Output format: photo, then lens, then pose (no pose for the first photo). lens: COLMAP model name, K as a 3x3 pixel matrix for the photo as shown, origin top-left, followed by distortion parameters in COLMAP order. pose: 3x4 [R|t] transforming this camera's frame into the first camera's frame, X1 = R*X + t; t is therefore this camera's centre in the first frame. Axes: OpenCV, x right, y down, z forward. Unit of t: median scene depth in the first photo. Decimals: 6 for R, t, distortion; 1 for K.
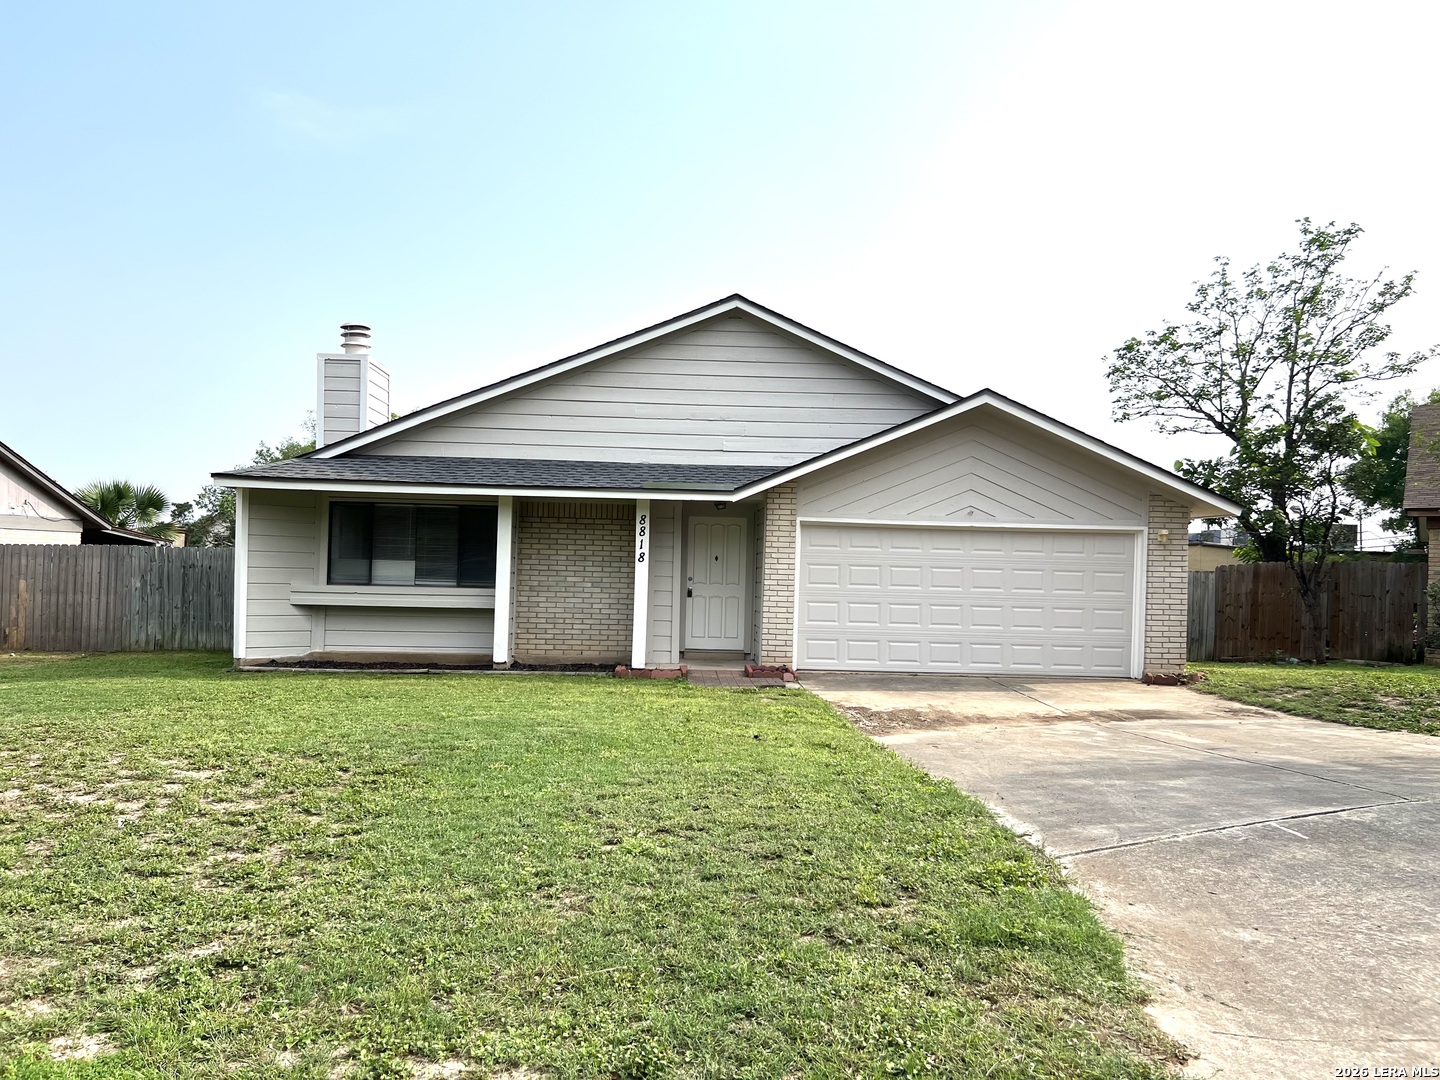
lens RADIAL K [[1098.8, 0, 722.1], [0, 1098.8, 546.4], [0, 0, 1]] dist [0.069842, -0.071138]
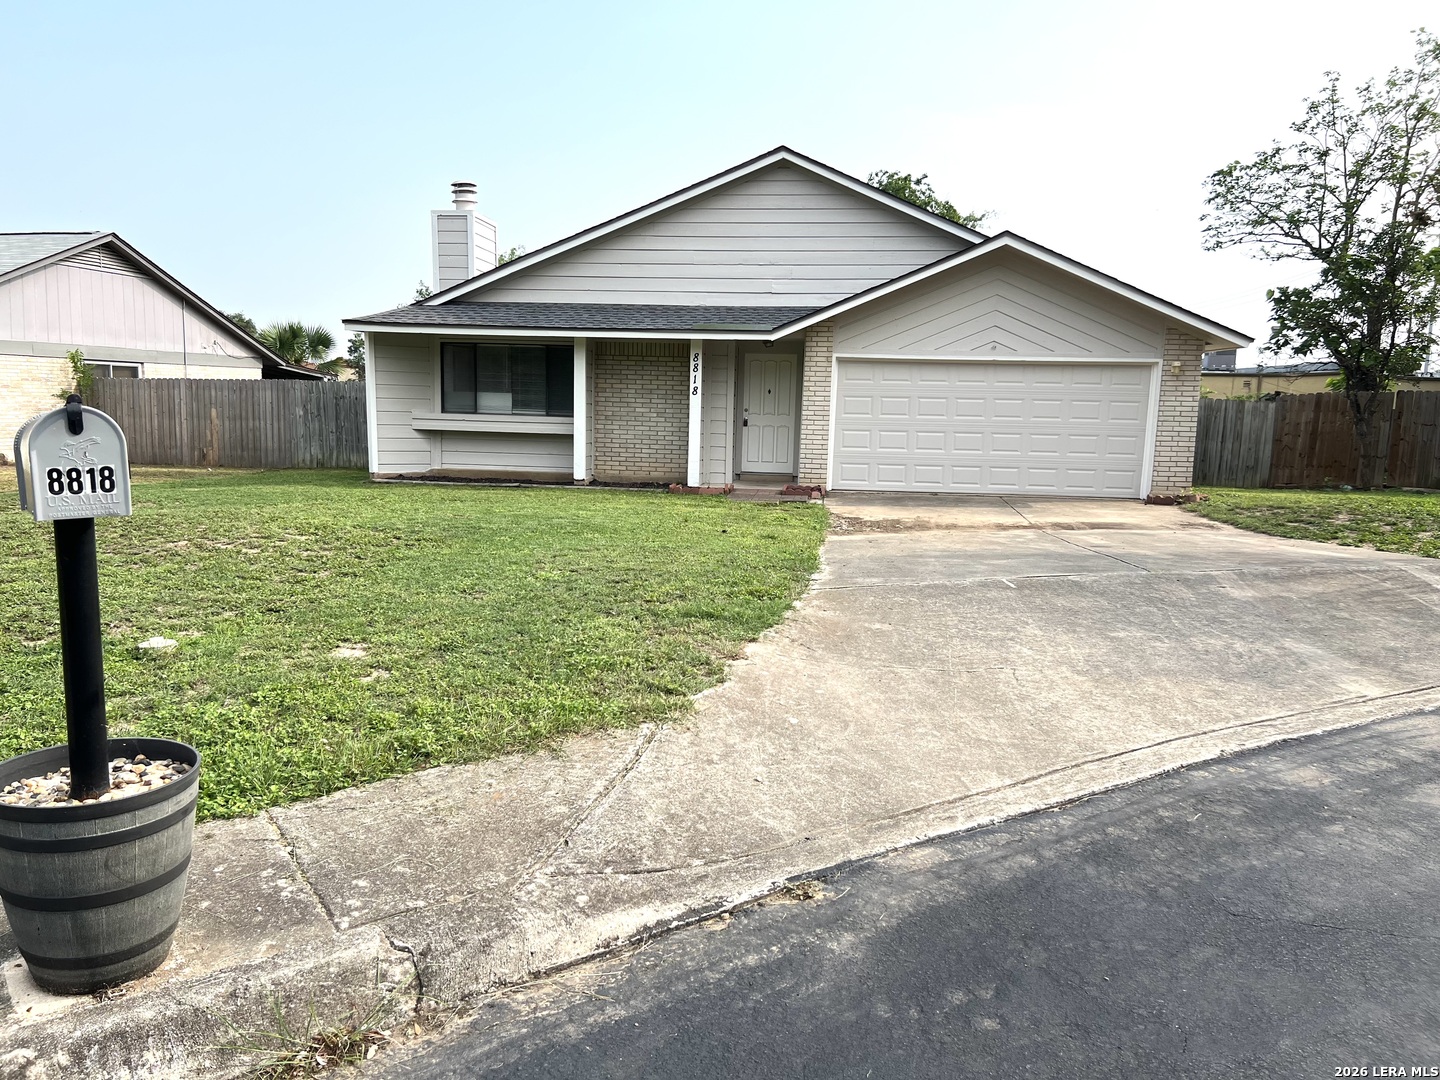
lens RADIAL K [[1098.8, 0, 710.9], [0, 1098.8, 551.1], [0, 0, 1]] dist [0.069842, -0.071138]
pose [[0.987433, 0.020713, -0.156676, 0.122636], [0.003577, 0.988191, 0.153185, -0.000121], [0.157999, -0.151820, 0.975698, -0.144551]]
